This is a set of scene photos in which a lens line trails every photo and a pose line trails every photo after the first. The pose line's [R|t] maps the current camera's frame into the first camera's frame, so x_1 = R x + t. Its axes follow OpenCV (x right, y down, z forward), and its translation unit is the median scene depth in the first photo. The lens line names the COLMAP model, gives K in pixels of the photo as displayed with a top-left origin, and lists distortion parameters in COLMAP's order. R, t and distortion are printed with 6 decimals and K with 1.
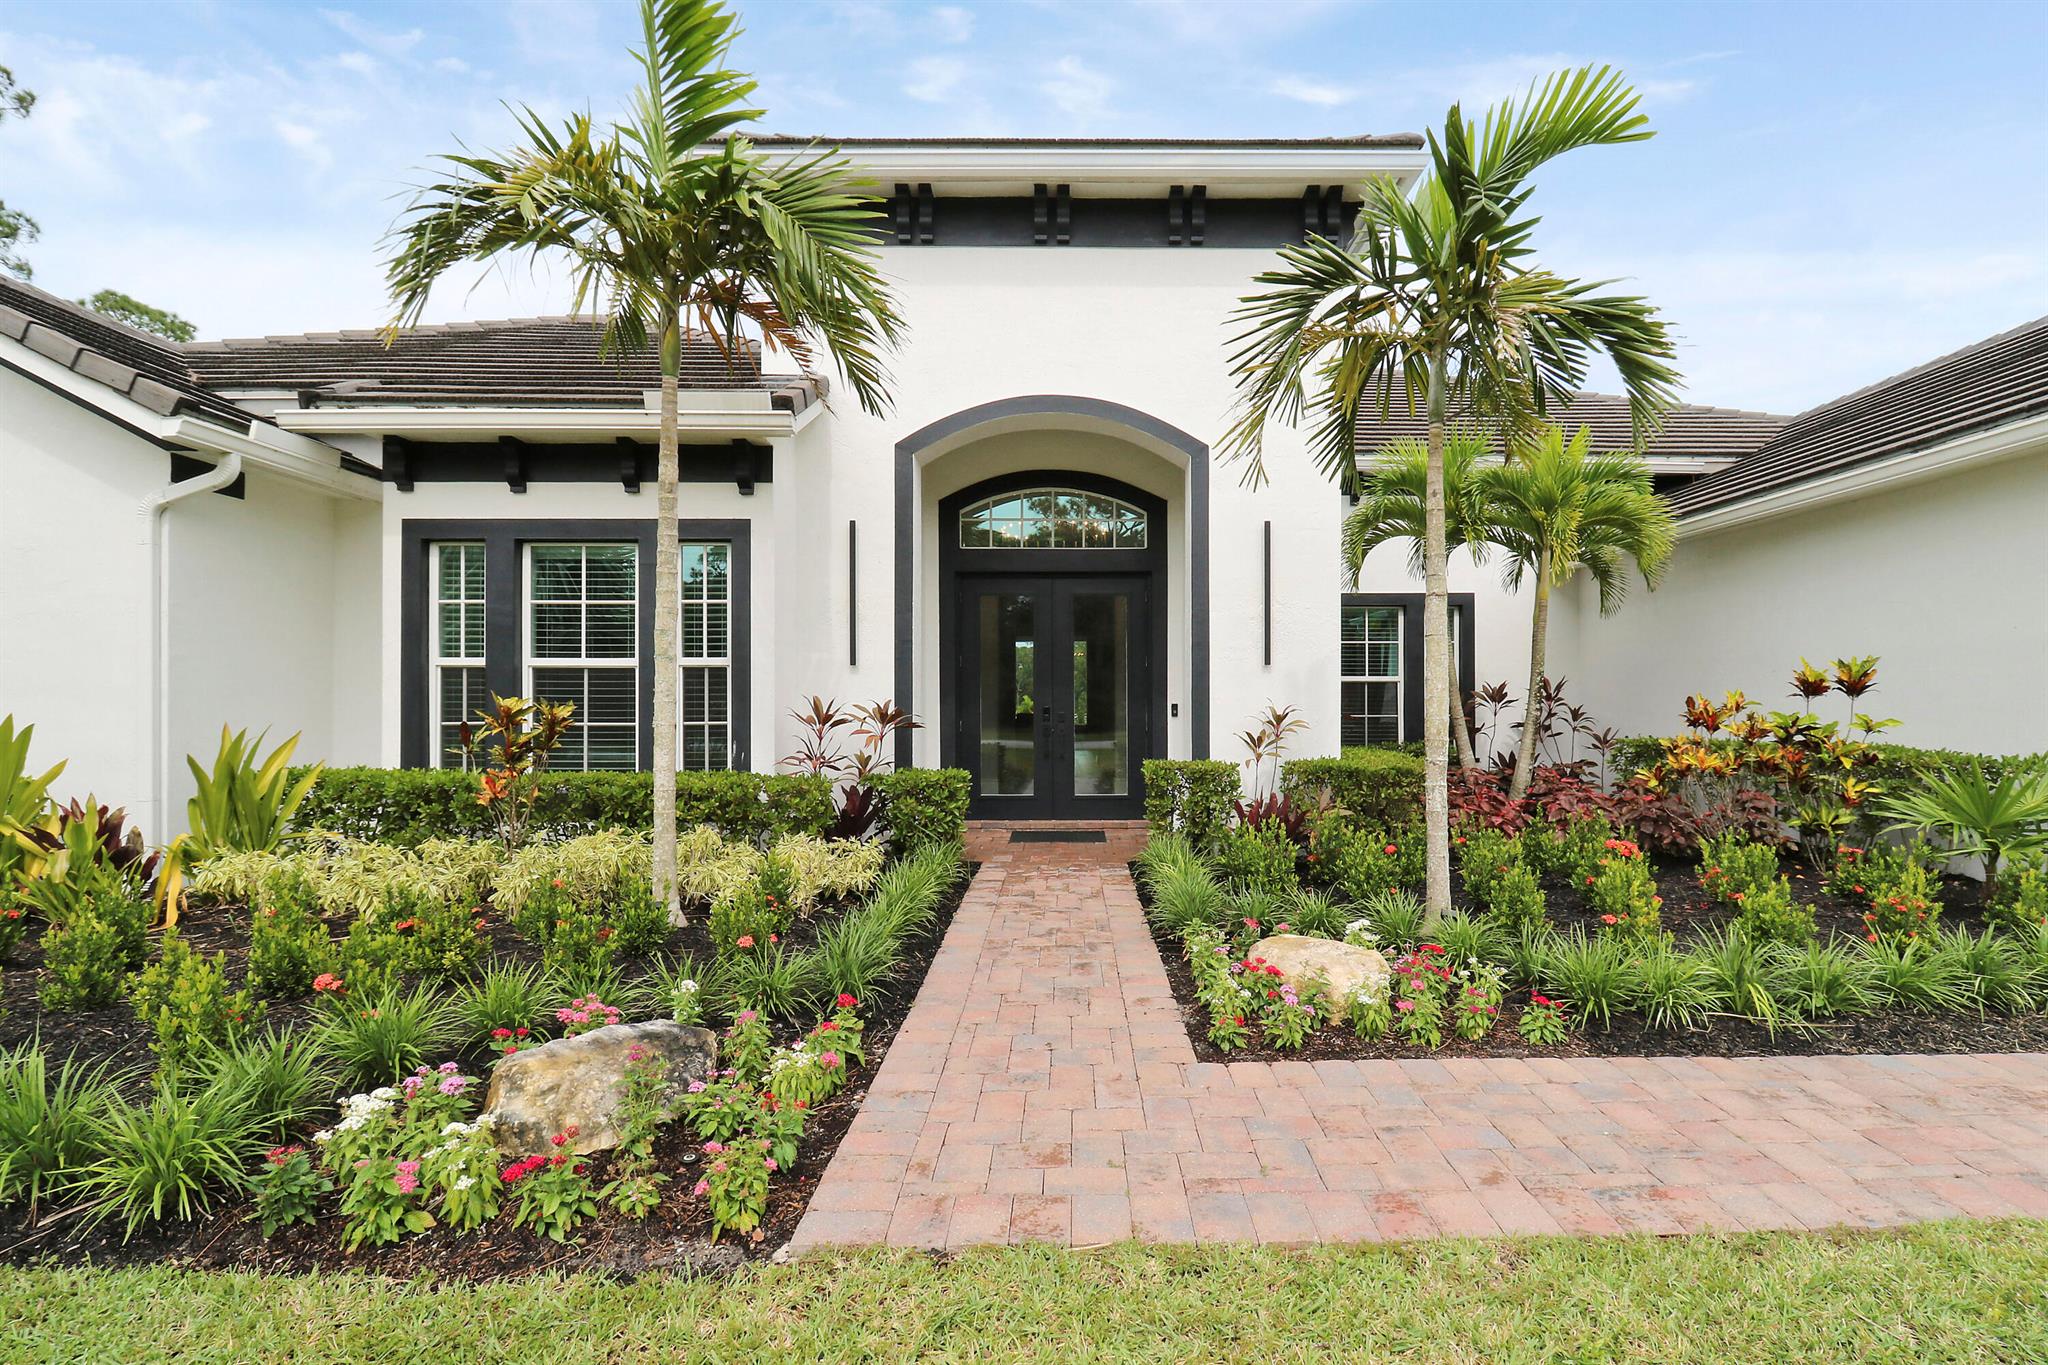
lens RADIAL K [[981.0, 0, 1024.0], [0, 981.0, 682.5], [0, 0, 1]] dist [0.002048, -0.014689]
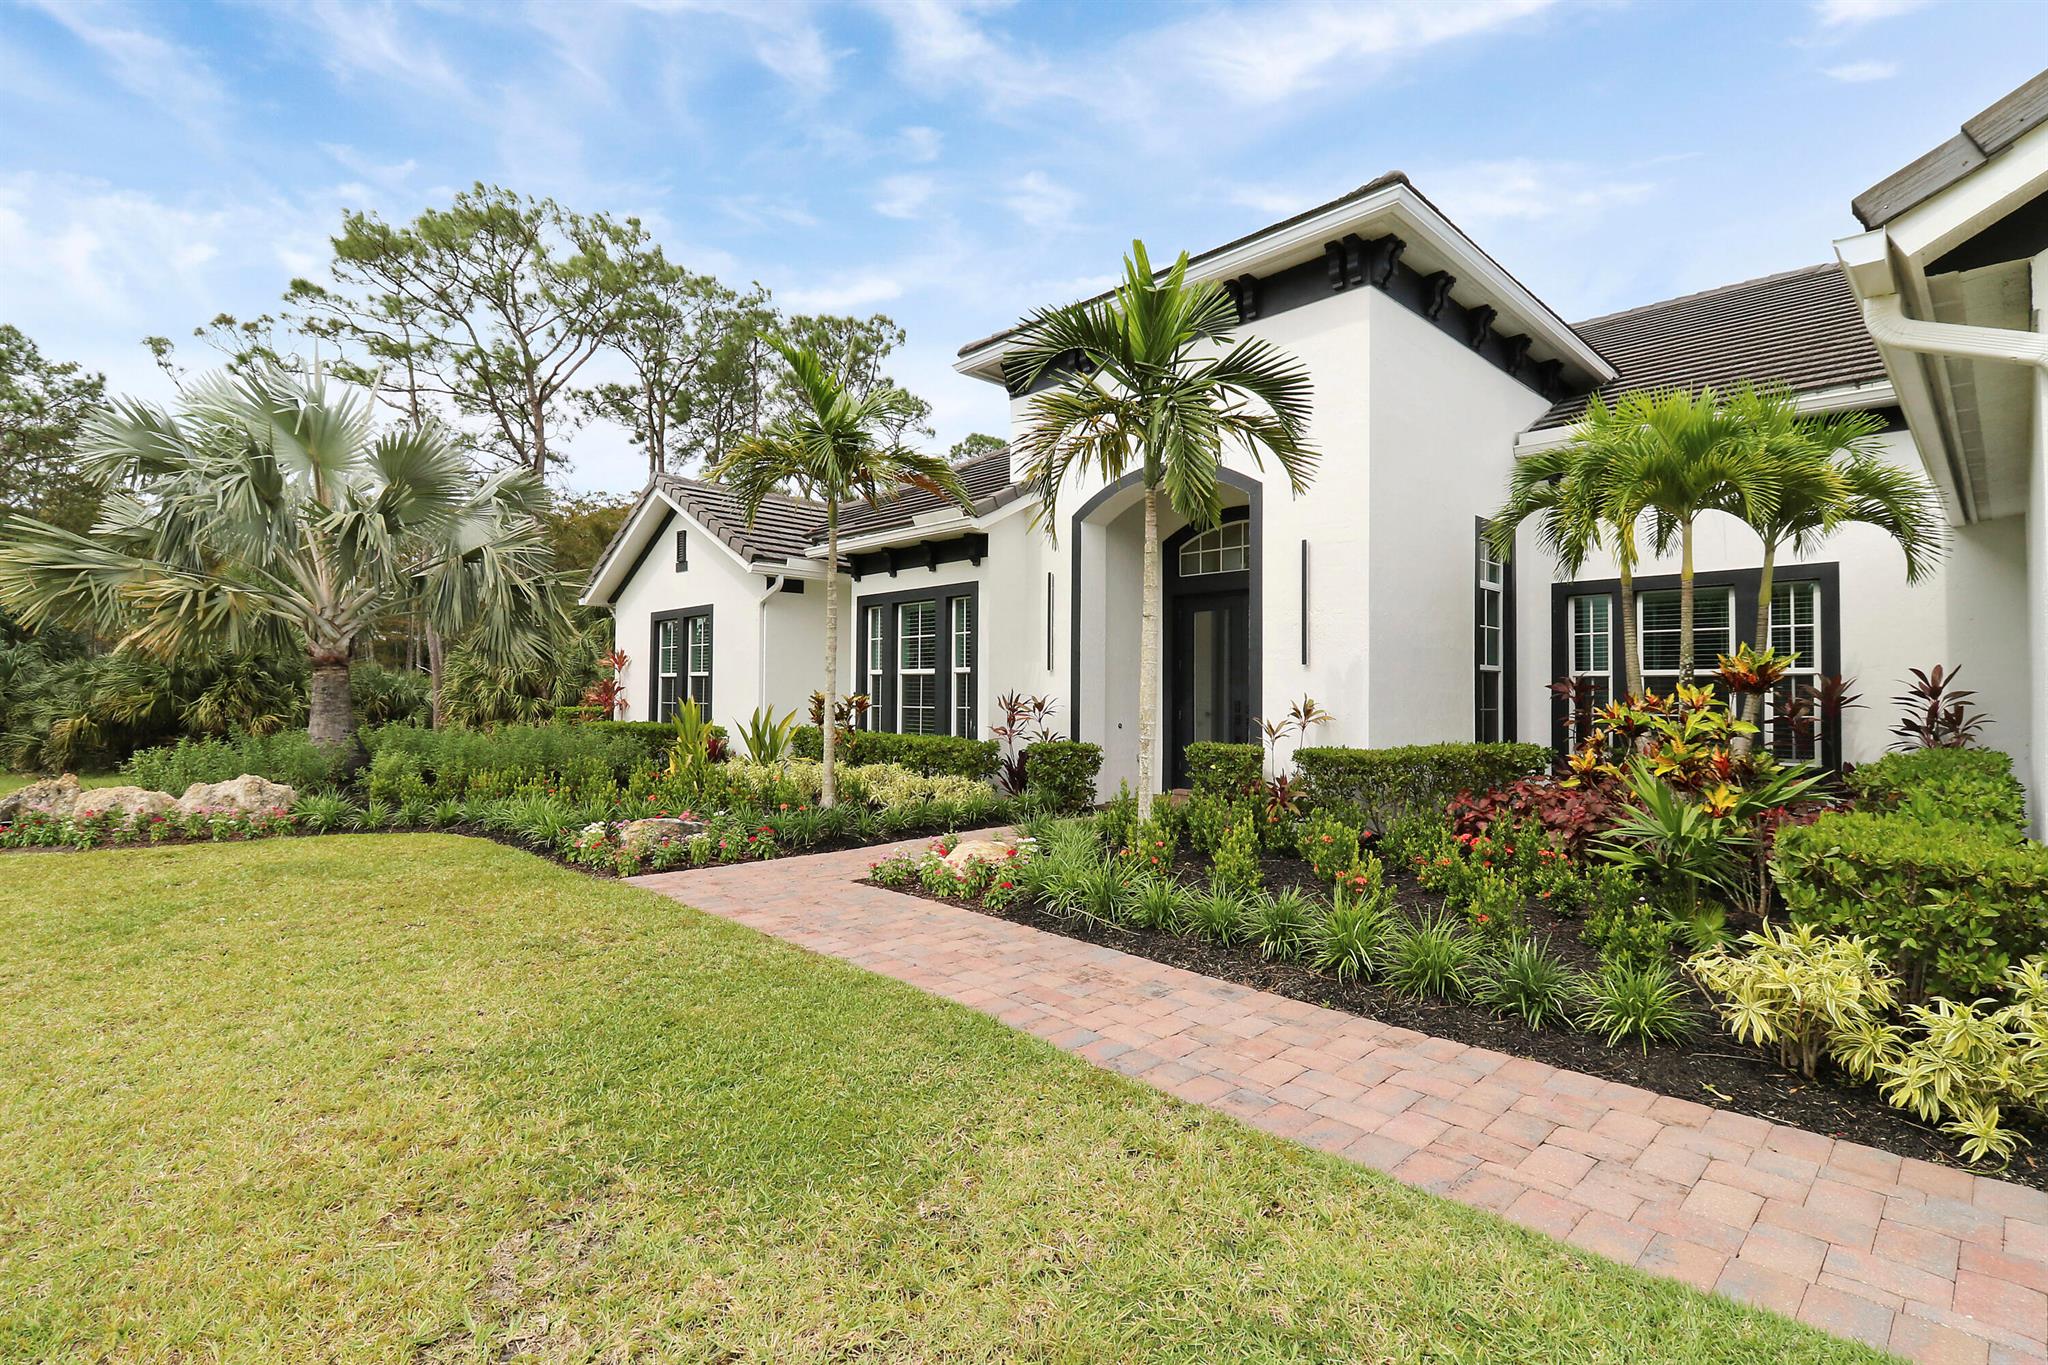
lens RADIAL K [[963.8, 0, 1036.9], [0, 963.8, 659.9], [0, 0, 1]] dist [0.003703, -0.014099]
pose [[0.684516, -0.023917, -0.728606, 0.936452], [0.007780, 0.999644, -0.025506, 0.003986], [0.728957, 0.011791, 0.684458, -0.010626]]
